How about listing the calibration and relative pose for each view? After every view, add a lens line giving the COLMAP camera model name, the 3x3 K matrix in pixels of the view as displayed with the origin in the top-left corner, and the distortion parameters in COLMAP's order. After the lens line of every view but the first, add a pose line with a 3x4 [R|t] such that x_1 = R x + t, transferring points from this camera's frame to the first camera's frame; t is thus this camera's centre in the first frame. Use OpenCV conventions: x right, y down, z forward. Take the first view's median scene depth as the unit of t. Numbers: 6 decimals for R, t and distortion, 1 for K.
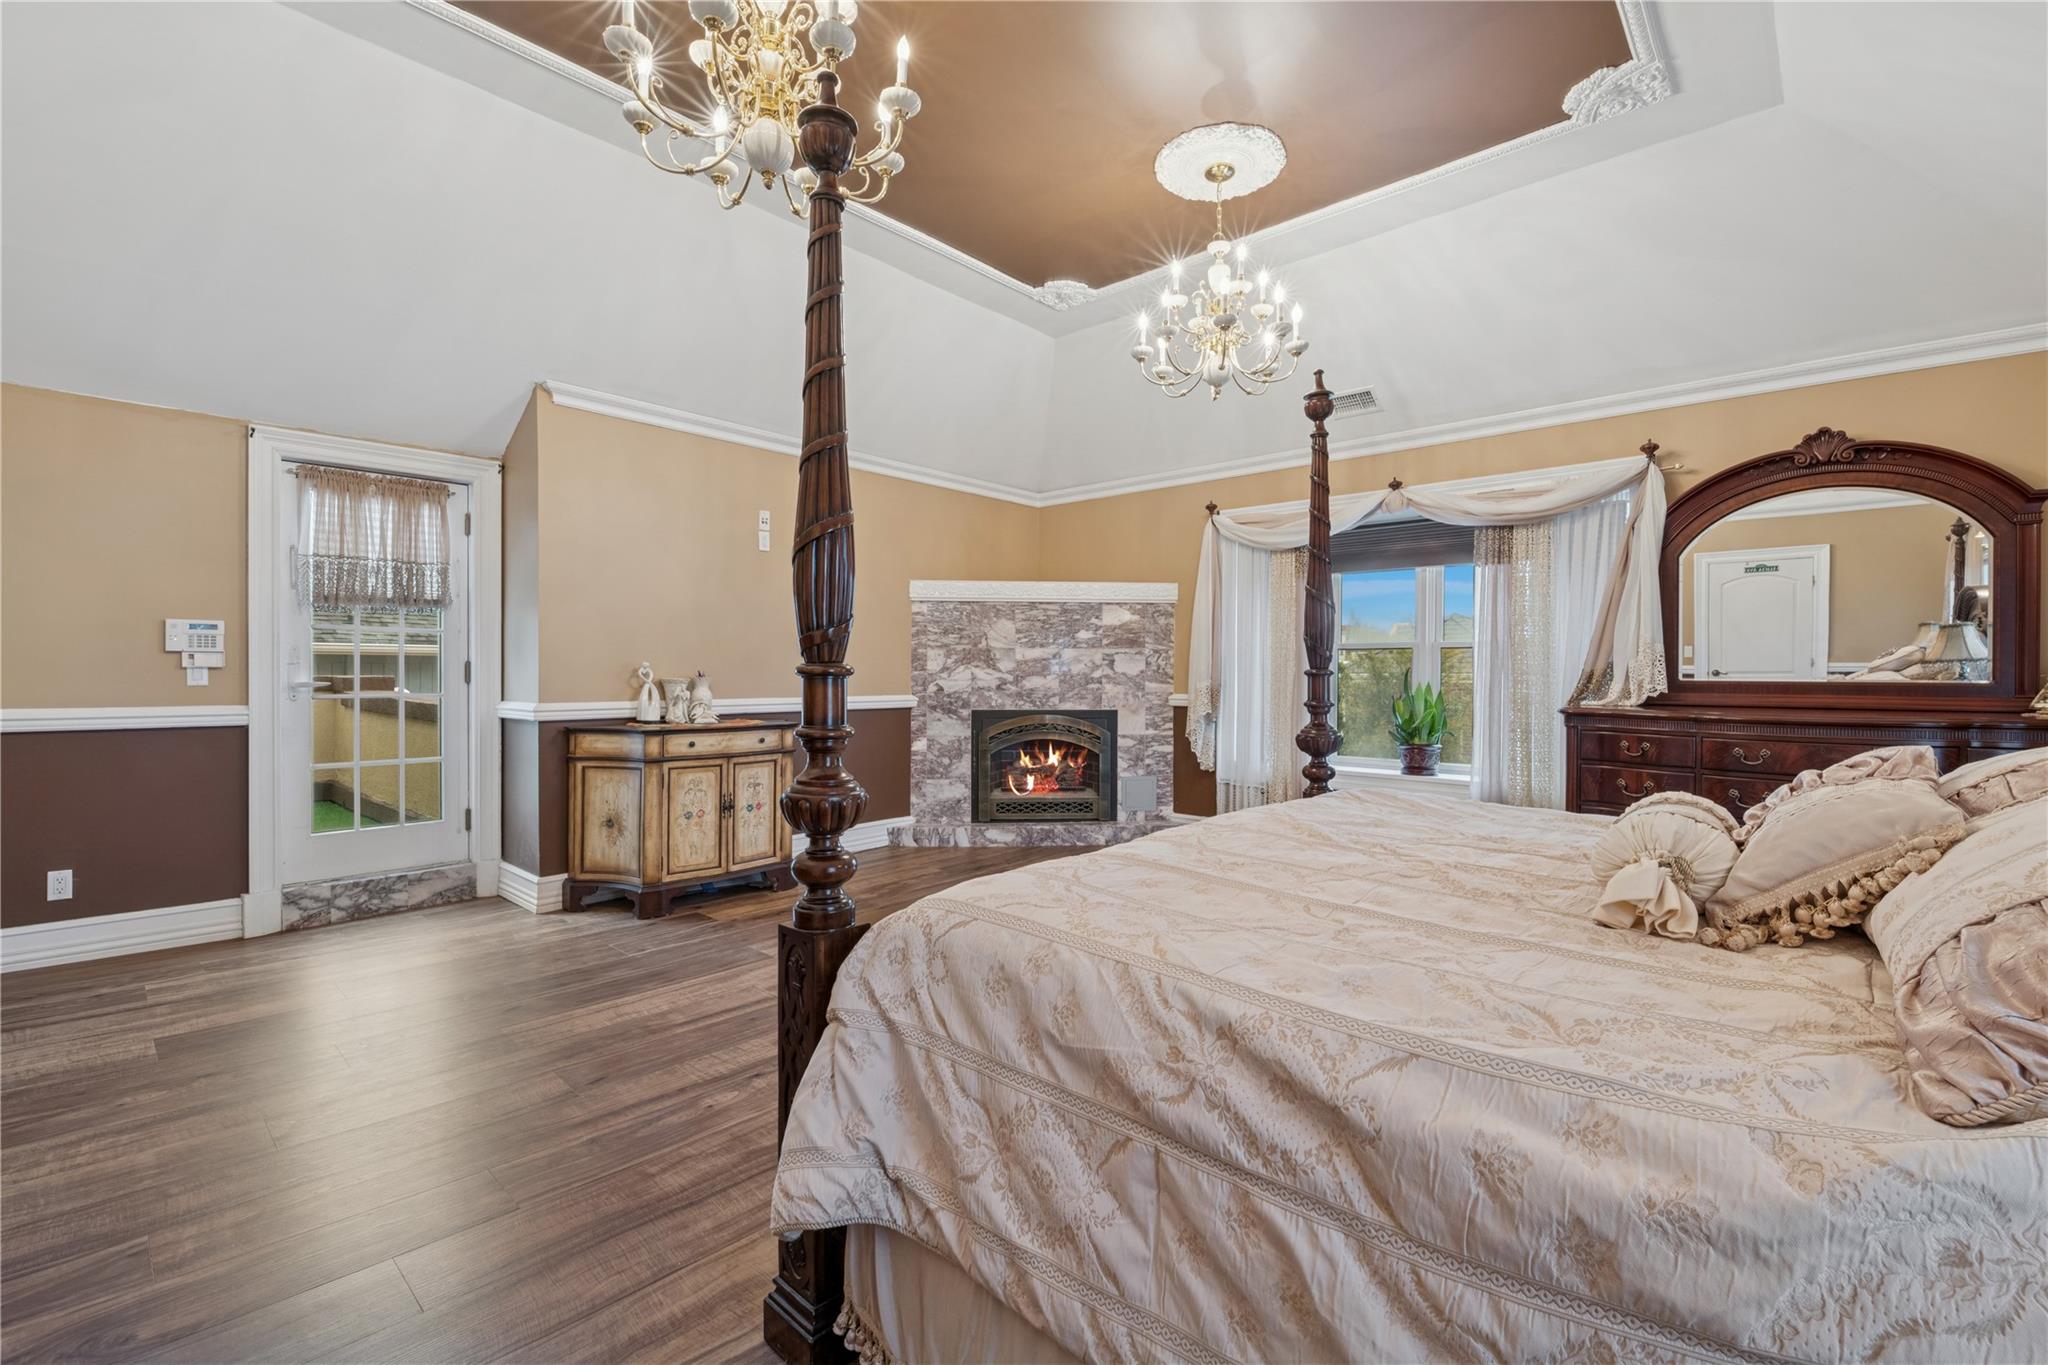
lens RADIAL K [[895.8, 0, 1063.3], [0, 895.8, 672.0], [0, 0, 1]] dist [0.002535, -0.008365]
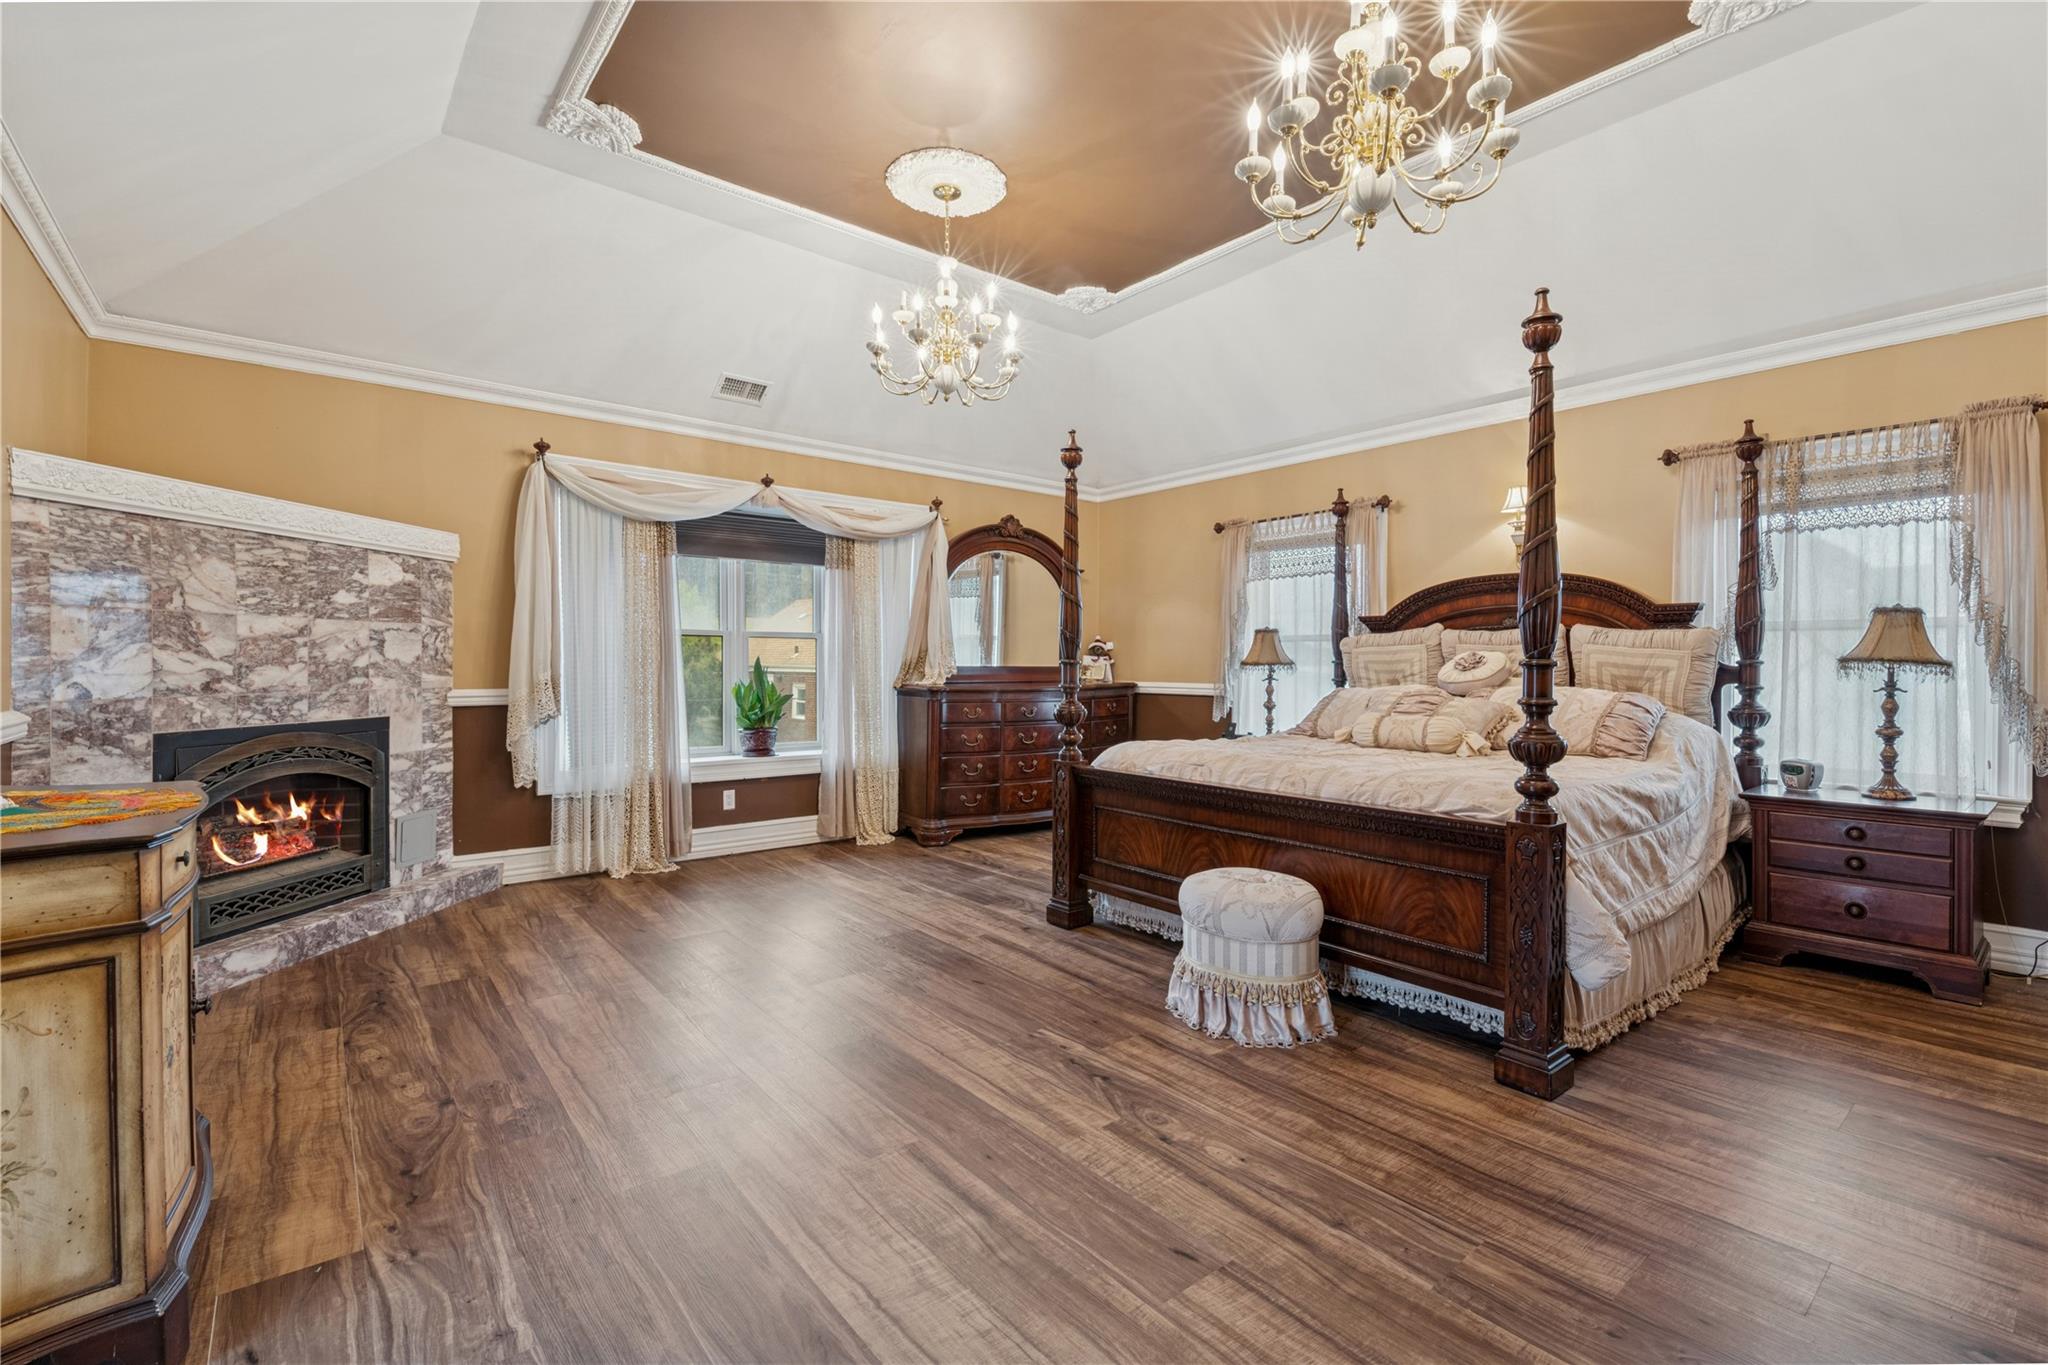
lens RADIAL K [[895.8, 0, 1063.3], [0, 895.8, 672.0], [0, 0, 1]] dist [0.002535, -0.008365]
pose [[0.141490, -0.013007, 0.989854, -0.522200], [-0.004402, 0.999896, 0.013768, -0.001238], [-0.989930, -0.006305, 0.141418, 0.429829]]
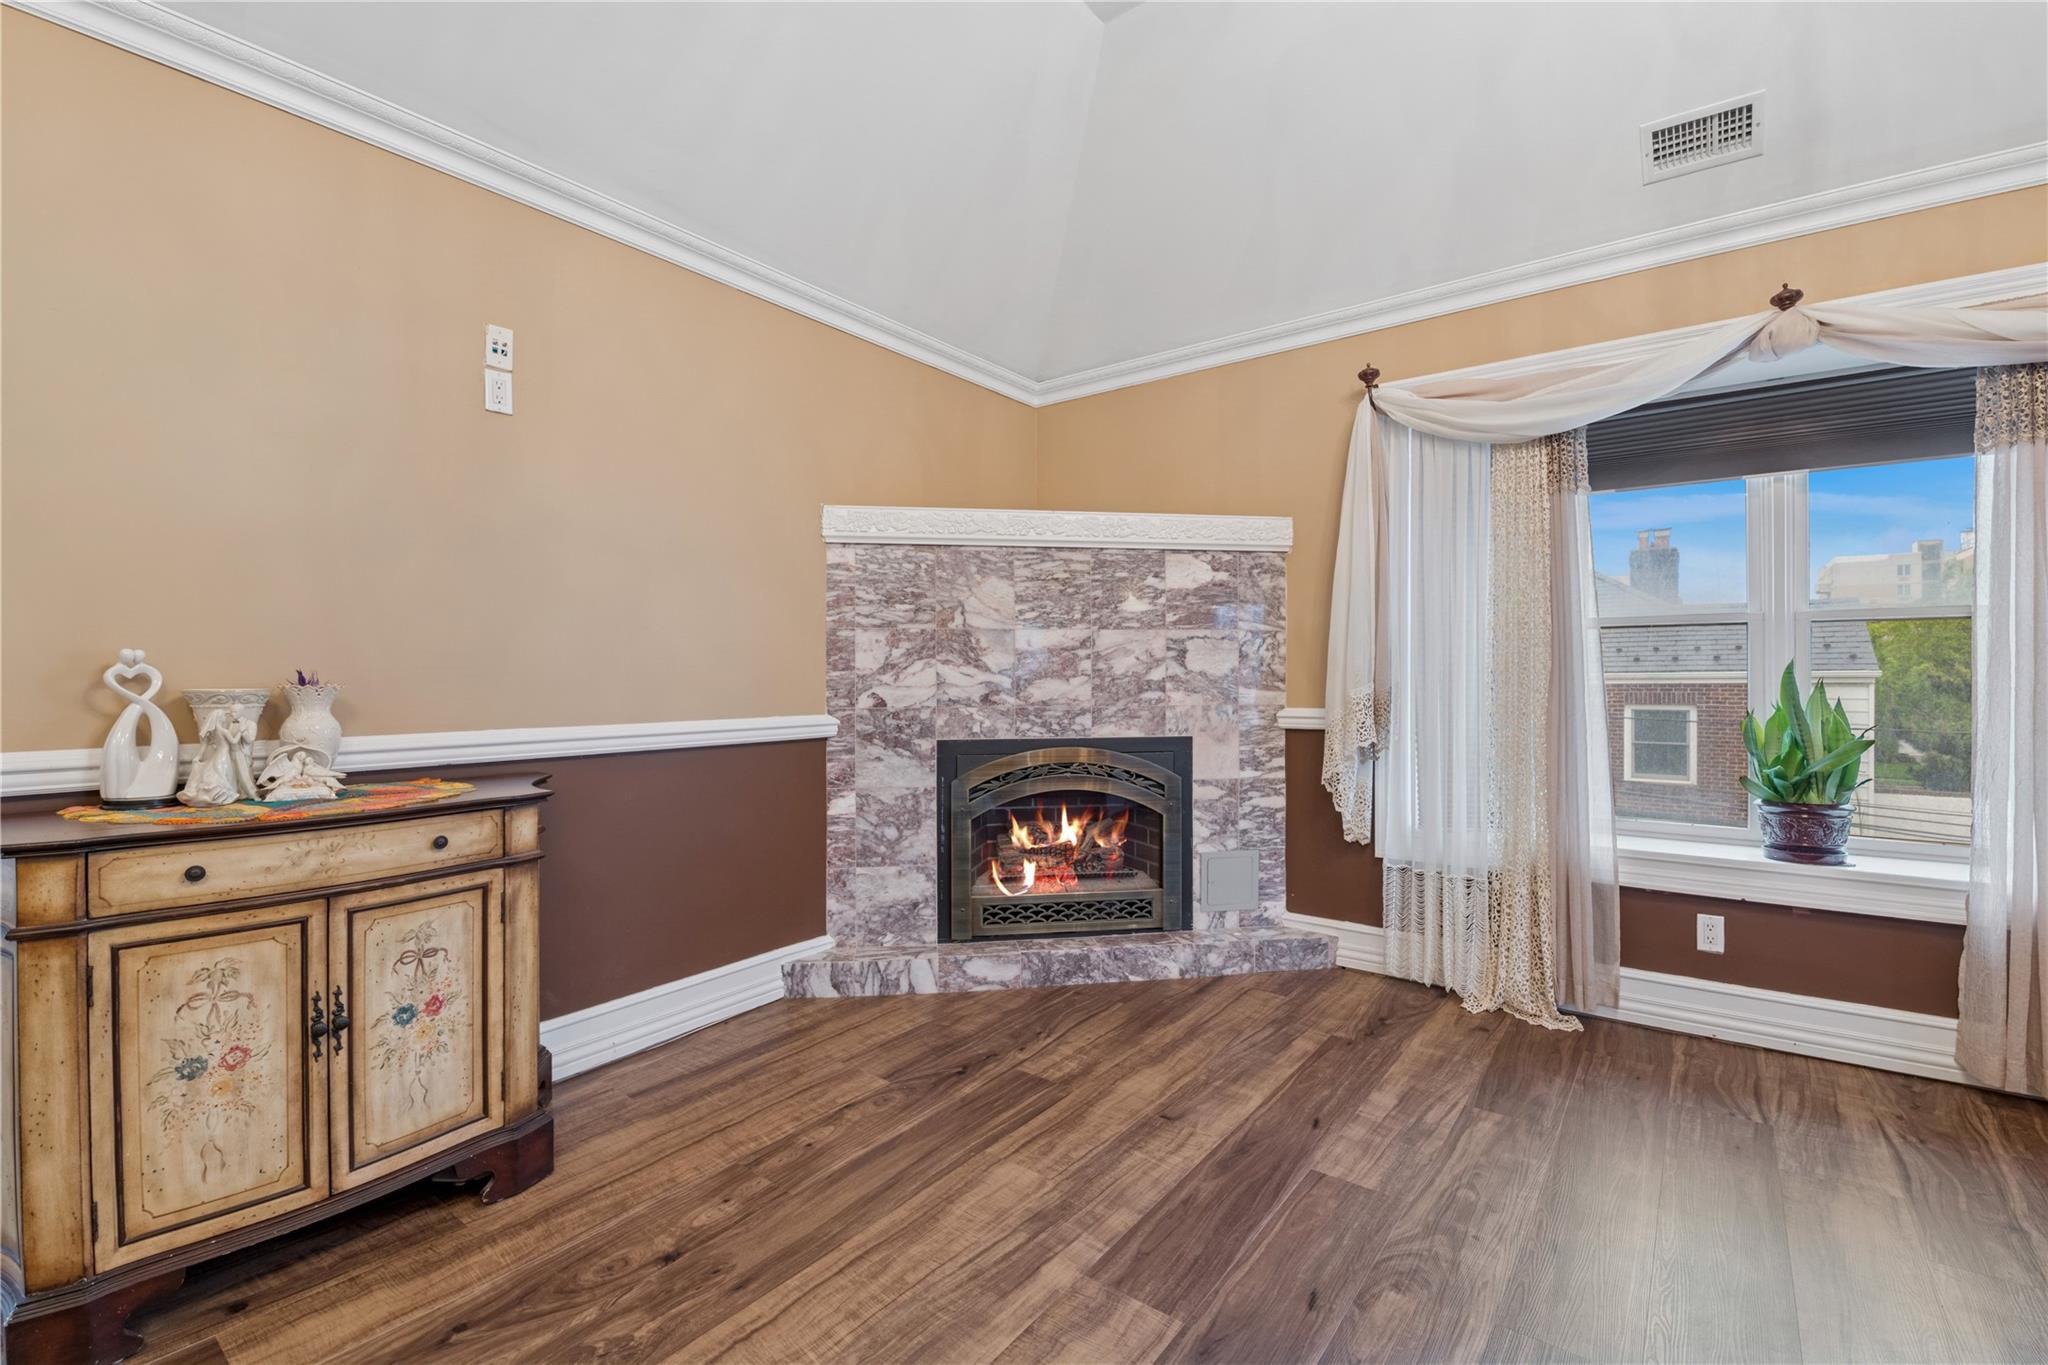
lens RADIAL K [[871.3, 0, 1055.6], [0, 871.3, 677.7], [0, 0, 1]] dist [-0.000239, -0.009261]
pose [[0.997268, -0.006647, 0.073571, -0.068766], [0.006431, 0.999974, 0.003179, 0.002329], [-0.073590, -0.002697, 0.997285, 0.456893]]
